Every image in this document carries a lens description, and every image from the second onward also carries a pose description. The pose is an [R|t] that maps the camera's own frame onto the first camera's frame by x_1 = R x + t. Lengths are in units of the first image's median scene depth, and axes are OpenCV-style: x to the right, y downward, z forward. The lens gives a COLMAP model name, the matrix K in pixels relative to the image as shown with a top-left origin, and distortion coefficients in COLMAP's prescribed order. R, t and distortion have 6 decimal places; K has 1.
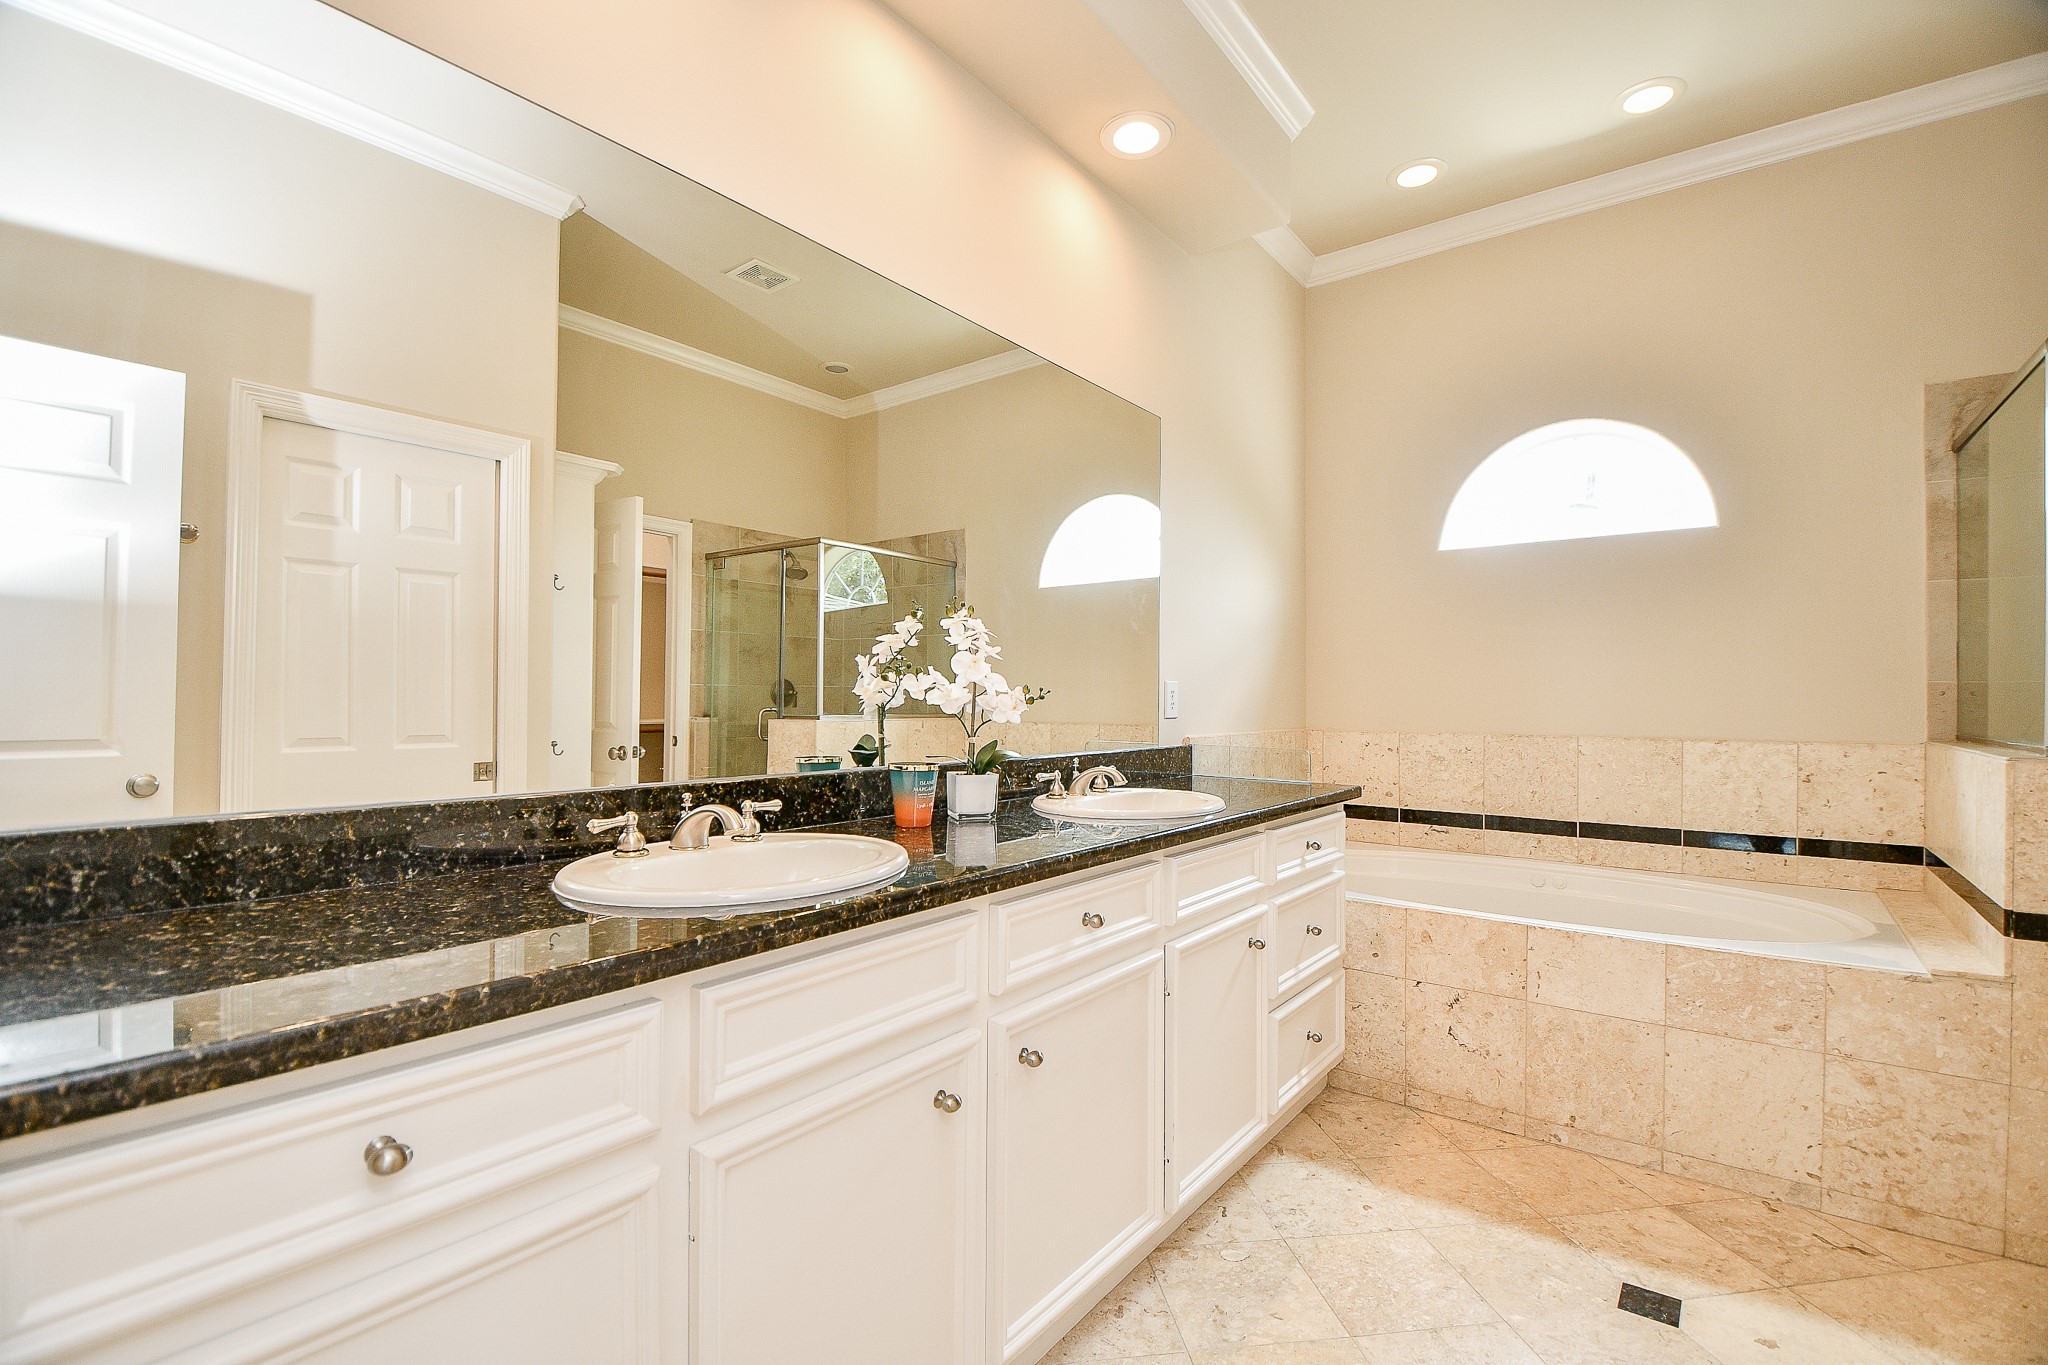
lens RADIAL K [[897.3, 0, 1024.7], [0, 897.3, 684.2], [0, 0, 1]] dist [-0.030562, -0.001637]
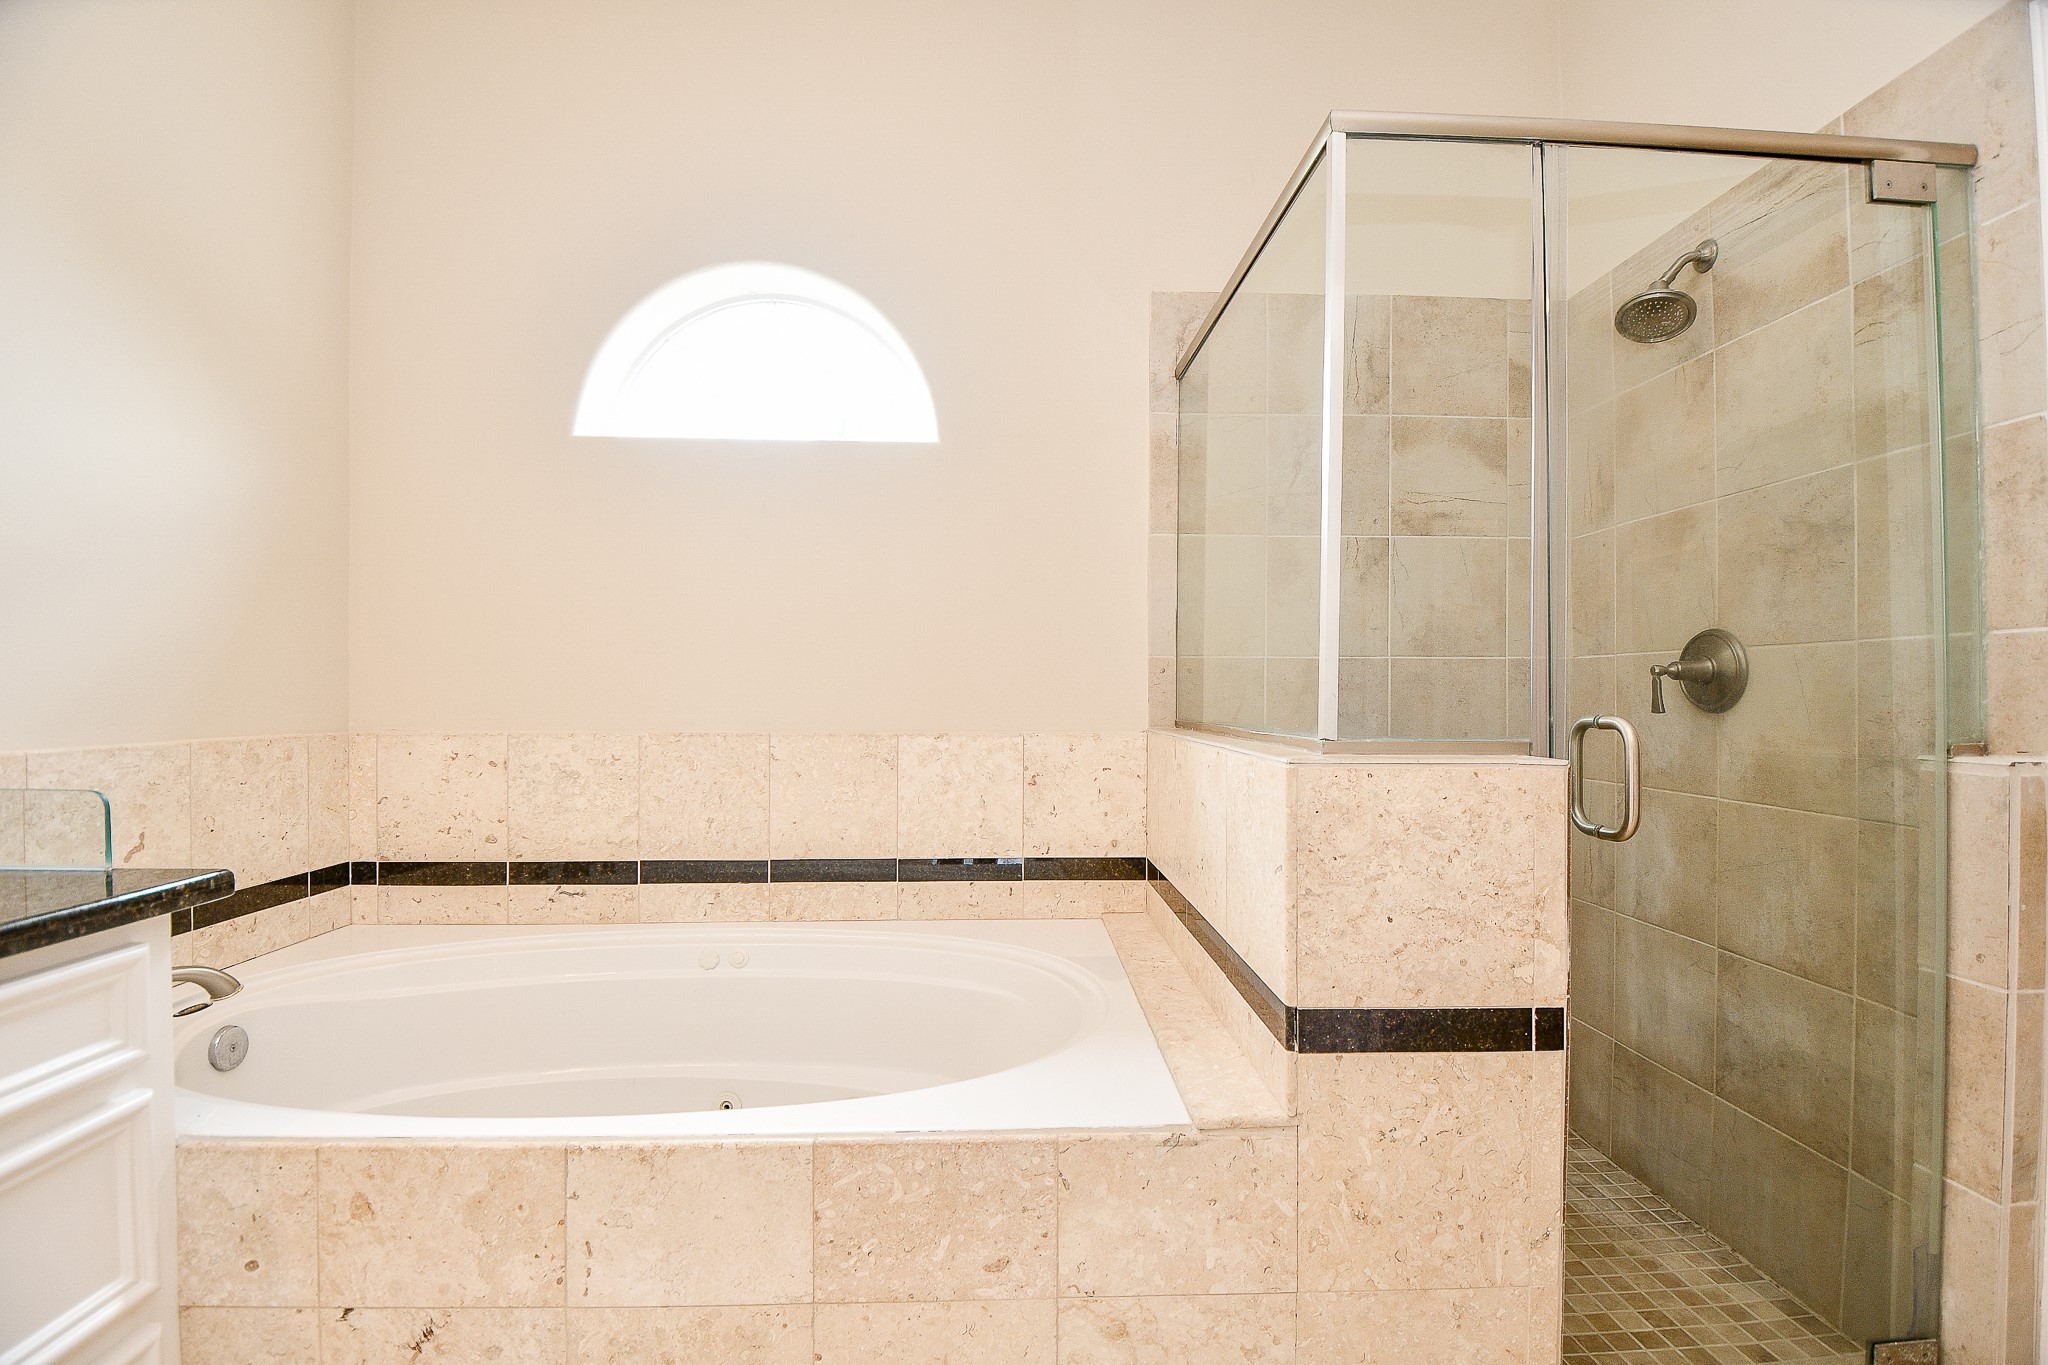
lens RADIAL K [[897.3, 0, 1021.9], [0, 897.3, 690.3], [0, 0, 1]] dist [-0.030562, -0.001637]
pose [[0.756345, -0.004697, 0.654156, 0.407970], [-0.004210, 0.999919, 0.012048, 0.020800], [-0.654159, -0.011867, 0.756264, 0.449545]]
